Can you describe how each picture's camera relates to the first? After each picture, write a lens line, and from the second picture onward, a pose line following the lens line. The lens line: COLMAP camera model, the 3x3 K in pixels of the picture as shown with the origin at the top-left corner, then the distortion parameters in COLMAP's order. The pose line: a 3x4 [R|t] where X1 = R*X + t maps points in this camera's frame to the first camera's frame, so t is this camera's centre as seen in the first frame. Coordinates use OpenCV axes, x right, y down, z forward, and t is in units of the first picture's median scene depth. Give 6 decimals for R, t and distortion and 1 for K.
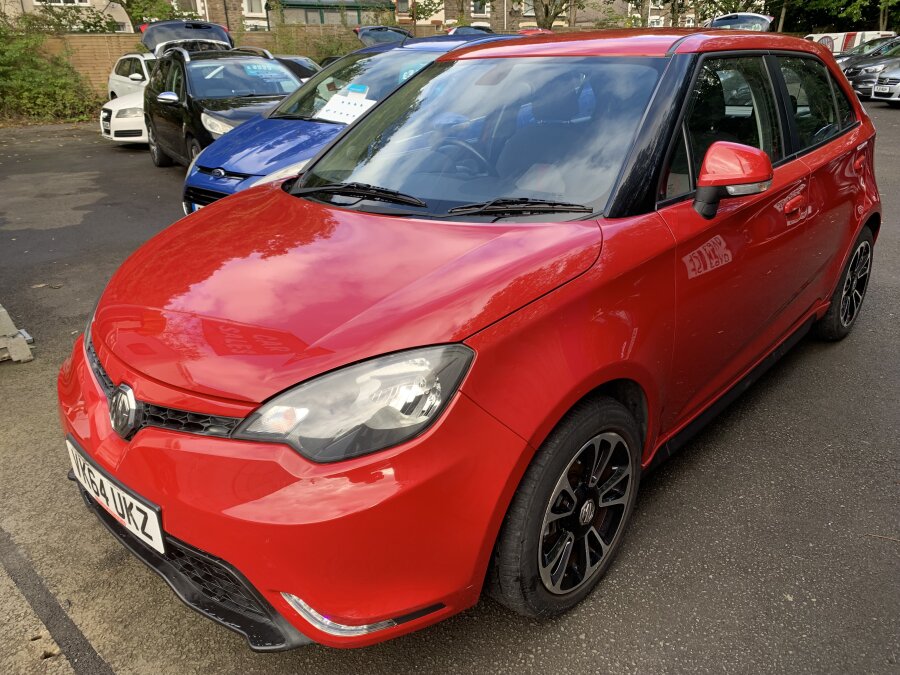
lens RADIAL K [[674.3, 0, 451.4], [0, 674.3, 341.8], [0, 0, 1]] dist [0.013404, -0.008655]
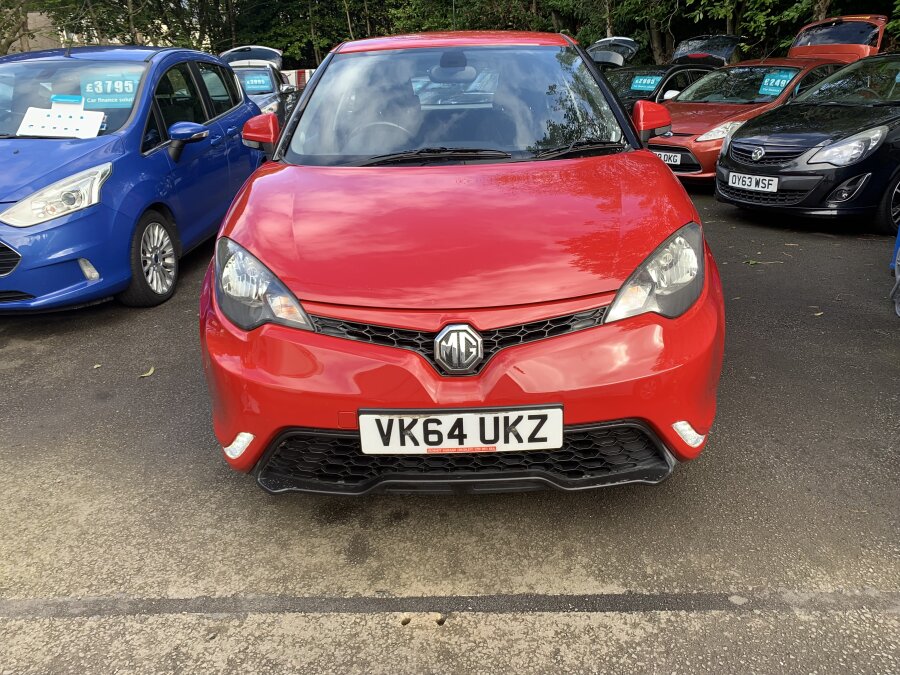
lens RADIAL K [[674.3, 0, 451.4], [0, 674.3, 341.8], [0, 0, 1]] dist [0.013404, -0.008655]
pose [[0.754542, -0.236709, 0.612074, -1.010506], [0.264523, 0.963261, 0.046431, 0.035352], [-0.600578, 0.126874, 0.789436, 0.165999]]
